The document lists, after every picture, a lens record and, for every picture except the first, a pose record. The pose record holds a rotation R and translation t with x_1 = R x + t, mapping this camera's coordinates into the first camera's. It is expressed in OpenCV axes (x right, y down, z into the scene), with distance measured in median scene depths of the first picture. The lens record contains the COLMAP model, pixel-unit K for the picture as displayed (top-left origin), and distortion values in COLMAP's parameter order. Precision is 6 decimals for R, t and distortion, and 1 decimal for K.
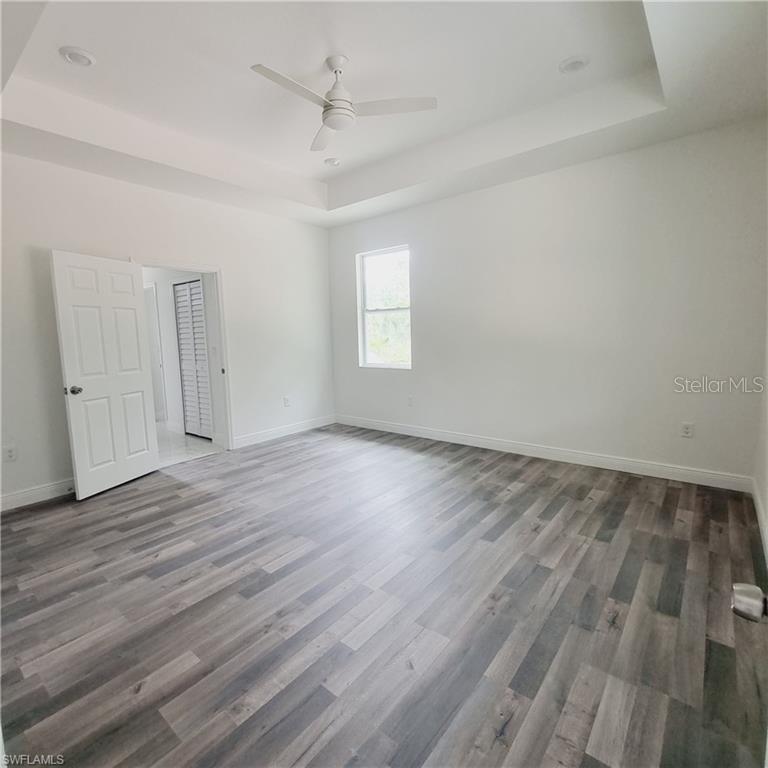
lens RADIAL K [[410.5, 0, 383.1], [0, 410.5, 375.8], [0, 0, 1]] dist [0.002560, 0.001227]
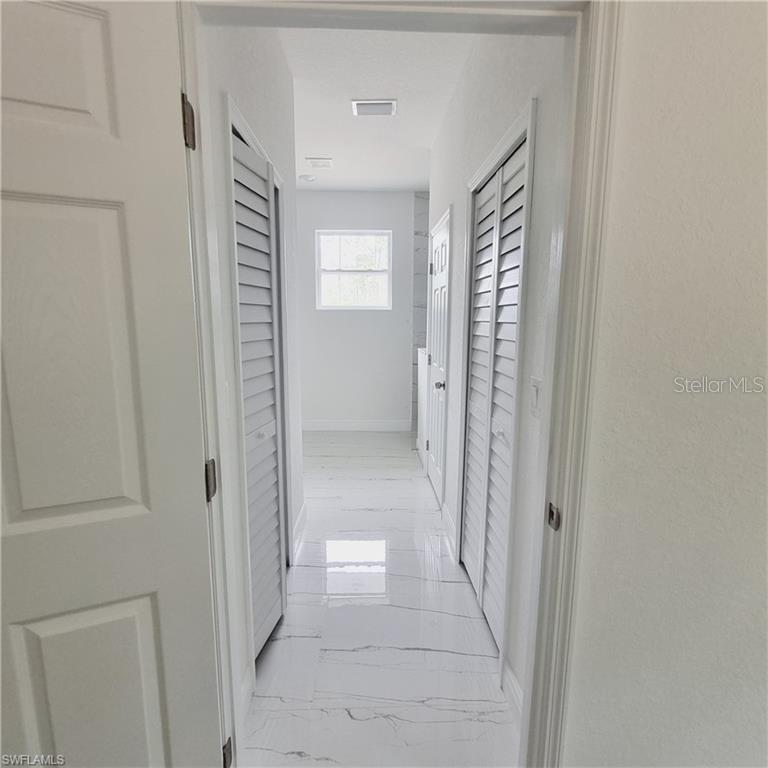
lens RADIAL K [[410.5, 0, 383.1], [0, 410.5, 375.8], [0, 0, 1]] dist [0.002560, 0.001227]
pose [[0.657264, 0.145853, -0.739412, -0.387264], [-0.106112, 0.989231, 0.100808, -0.122235], [0.746153, 0.012202, 0.665663, 1.018458]]
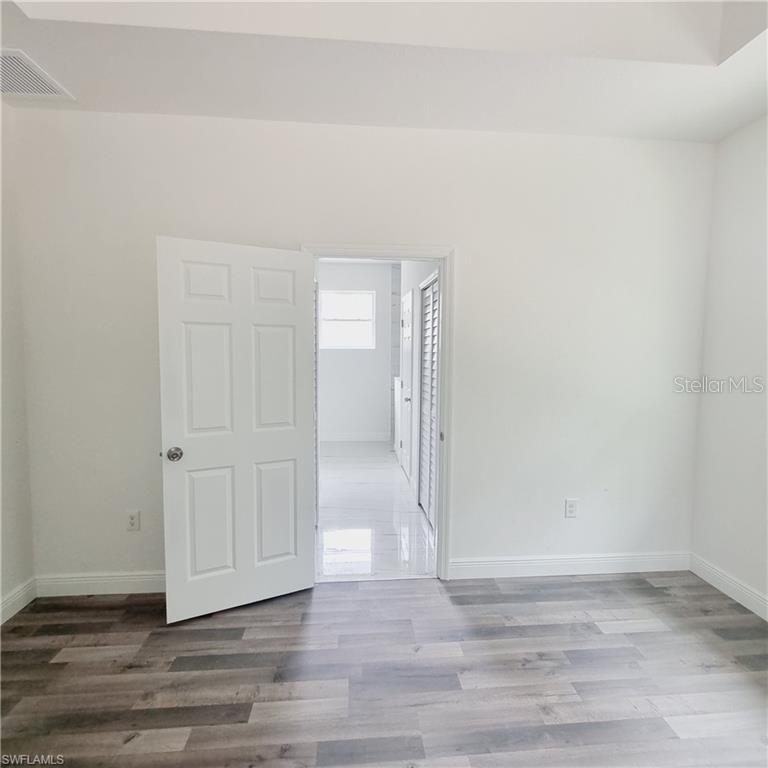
lens RADIAL K [[410.5, 0, 383.1], [0, 410.5, 375.8], [0, 0, 1]] dist [0.002560, 0.001227]
pose [[0.691791, 0.084327, -0.717157, -0.070664], [-0.105083, 0.994342, 0.015554, -0.119070], [0.714410, 0.064600, 0.696738, 0.711591]]
